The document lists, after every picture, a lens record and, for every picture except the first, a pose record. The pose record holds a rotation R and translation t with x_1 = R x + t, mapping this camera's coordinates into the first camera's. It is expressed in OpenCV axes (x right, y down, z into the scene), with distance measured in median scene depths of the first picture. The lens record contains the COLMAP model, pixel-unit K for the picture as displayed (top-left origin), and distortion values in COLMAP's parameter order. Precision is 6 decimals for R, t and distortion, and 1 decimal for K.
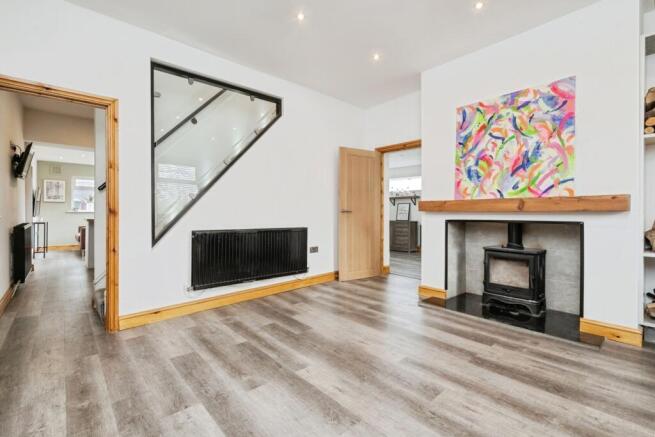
lens RADIAL K [[301.3, 0, 321.8], [0, 301.3, 217.6], [0, 0, 1]] dist [-0.003078, -0.000441]
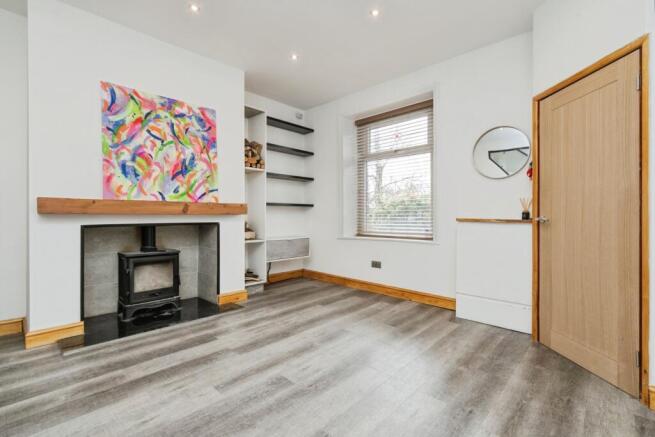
lens RADIAL K [[301.3, 0, 328.8], [0, 301.3, 218.4], [0, 0, 1]] dist [-0.003078, -0.000441]
pose [[-0.102181, -0.011198, 0.994703, -0.453760], [0.015040, 0.999805, 0.012801, -0.012192], [-0.994652, 0.016268, -0.101992, 0.583813]]
